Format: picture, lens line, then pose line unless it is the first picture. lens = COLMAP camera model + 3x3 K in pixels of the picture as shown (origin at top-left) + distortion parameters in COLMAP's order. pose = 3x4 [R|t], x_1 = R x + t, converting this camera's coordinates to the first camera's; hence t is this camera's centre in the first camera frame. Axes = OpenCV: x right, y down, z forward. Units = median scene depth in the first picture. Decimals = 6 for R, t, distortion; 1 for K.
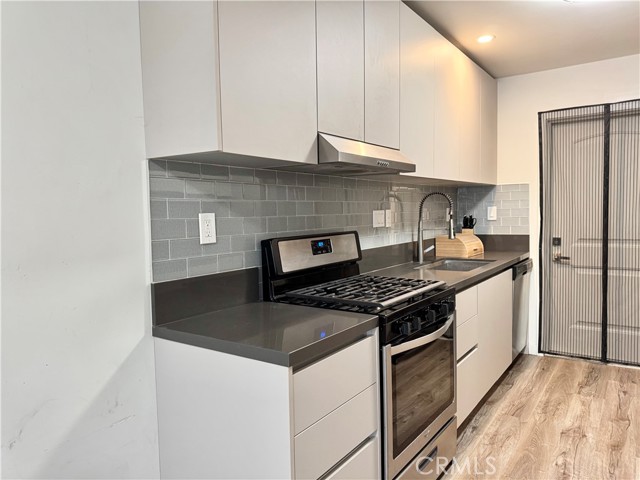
lens RADIAL K [[445.5, 0, 320.0], [0, 445.5, 240.0], [0, 0, 1]] dist [0.066304, -0.067588]
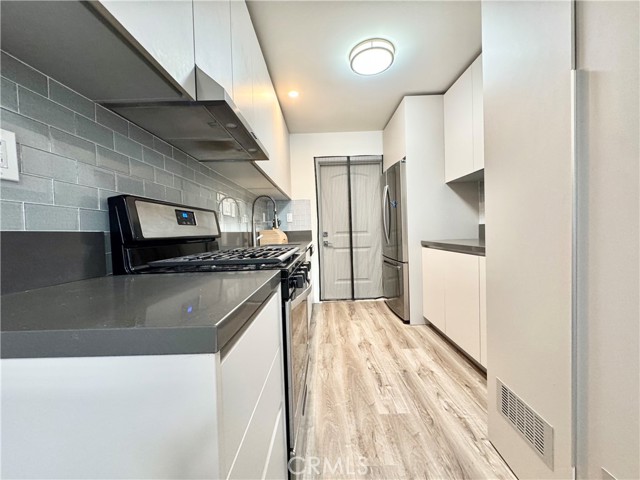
lens RADIAL K [[254.7, 0, 320.0], [0, 254.7, 240.0], [0, 0, 1]] dist [-0.000441, -0.000054]
pose [[0.821380, -0.020823, 0.570001, -0.063892], [0.047663, 0.998344, -0.032212, 0.082216], [-0.568386, 0.053627, 0.821012, 0.329715]]
